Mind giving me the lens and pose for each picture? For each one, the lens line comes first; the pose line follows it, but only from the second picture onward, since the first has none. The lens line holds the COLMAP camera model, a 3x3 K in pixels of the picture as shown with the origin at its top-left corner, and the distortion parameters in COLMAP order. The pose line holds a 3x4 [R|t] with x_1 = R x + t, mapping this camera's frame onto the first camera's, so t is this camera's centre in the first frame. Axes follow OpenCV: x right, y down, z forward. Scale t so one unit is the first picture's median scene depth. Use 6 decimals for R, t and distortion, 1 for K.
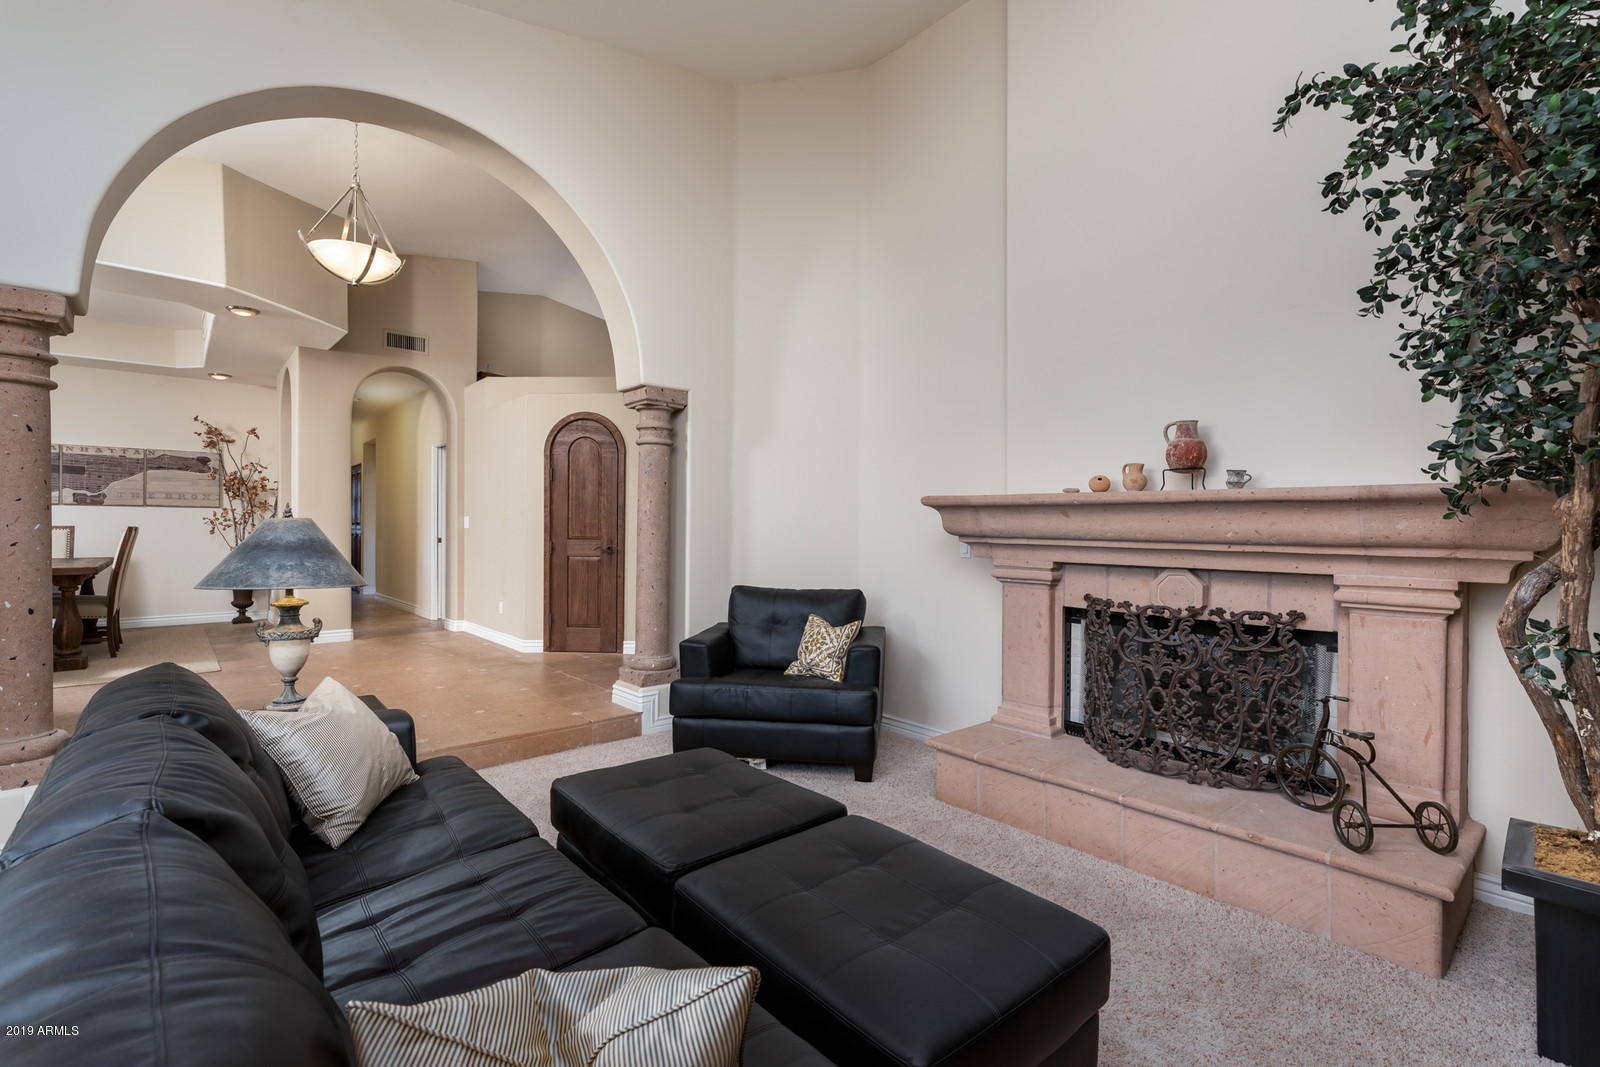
lens RADIAL K [[726.2, 0, 803.0], [0, 726.2, 527.6], [0, 0, 1]] dist [0.002628, 0.000202]
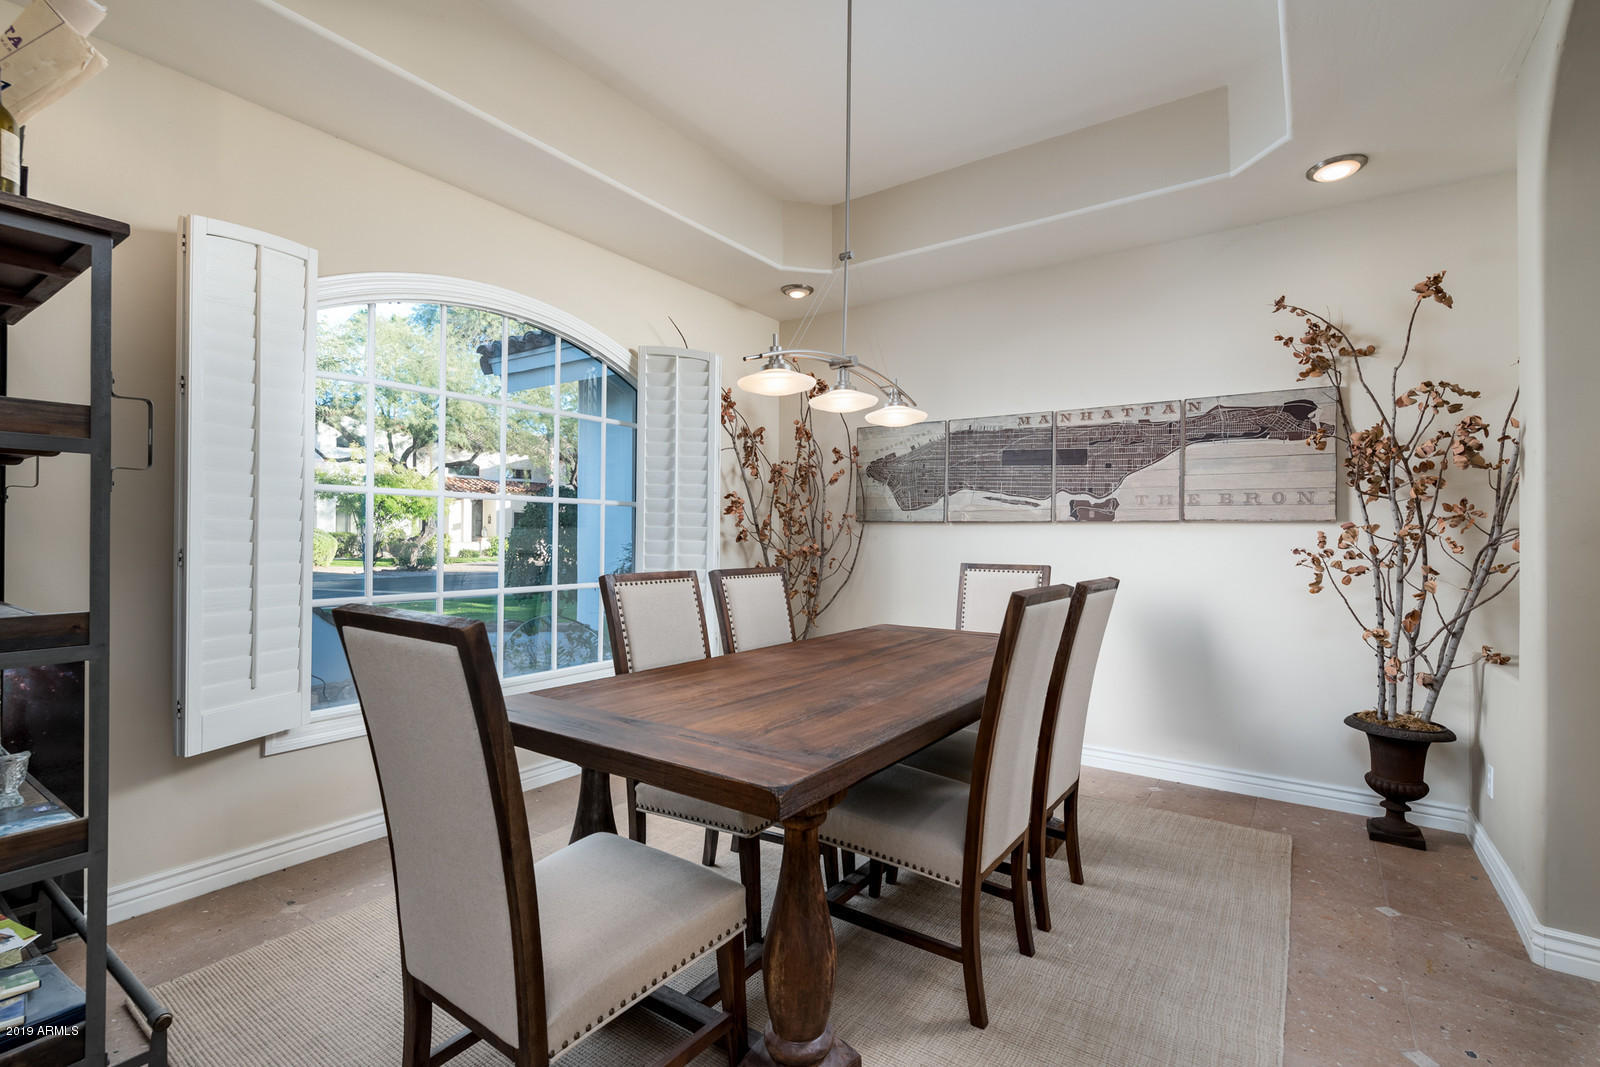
lens RADIAL K [[726.2, 0, 801.3], [0, 726.2, 535.6], [0, 0, 1]] dist [0.002628, 0.000202]
pose [[0.238085, -0.002263, -0.971242, -0.501427], [-0.006875, 0.999968, -0.004015, -0.017264], [0.971220, 0.007633, 0.238062, 0.641304]]
